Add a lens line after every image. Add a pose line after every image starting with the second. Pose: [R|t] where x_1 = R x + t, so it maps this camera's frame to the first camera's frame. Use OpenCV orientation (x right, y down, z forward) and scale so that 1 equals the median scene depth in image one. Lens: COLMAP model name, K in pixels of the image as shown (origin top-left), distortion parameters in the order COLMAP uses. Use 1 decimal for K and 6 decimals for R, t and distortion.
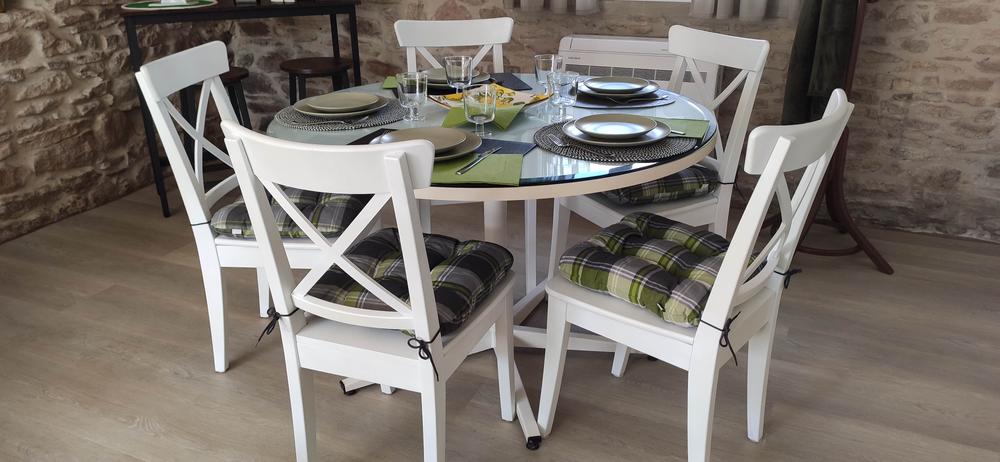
lens RADIAL K [[755.7, 0, 501.5], [0, 755.7, 228.0], [0, 0, 1]] dist [0.078889, -0.102624]
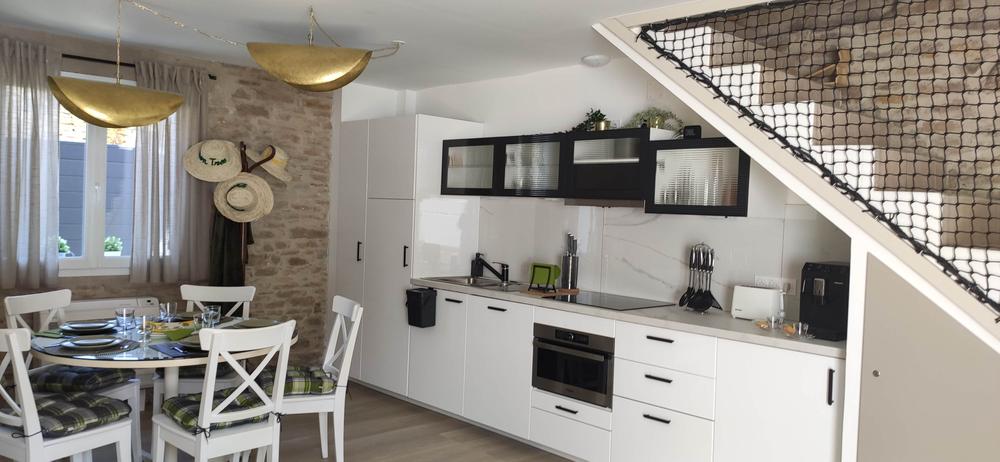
lens RADIAL K [[755.7, 0, 509.4], [0, 755.7, 232.6], [0, 0, 1]] dist [0.078889, -0.102624]
pose [[0.378070, -0.008910, 0.925734, -1.006497], [0.316915, 0.940784, -0.120373, 0.069070], [-0.869843, 0.338889, 0.358506, -0.309682]]
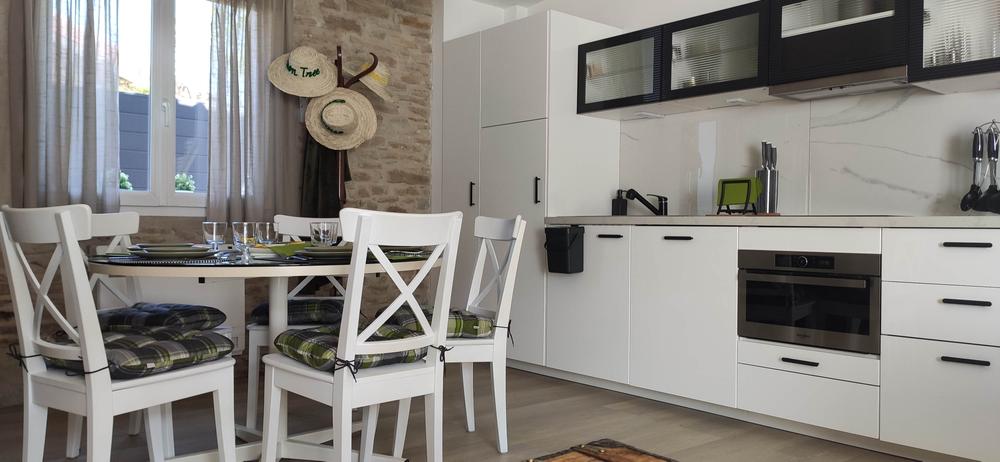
lens RADIAL K [[755.7, 0, 504.1], [0, 755.7, 231.0], [0, 0, 1]] dist [0.078889, -0.102624]
pose [[0.426830, 0.006223, 0.904311, -0.754285], [0.336627, 0.927022, -0.165265, 0.116948], [-0.839344, 0.374956, 0.393586, 0.097466]]
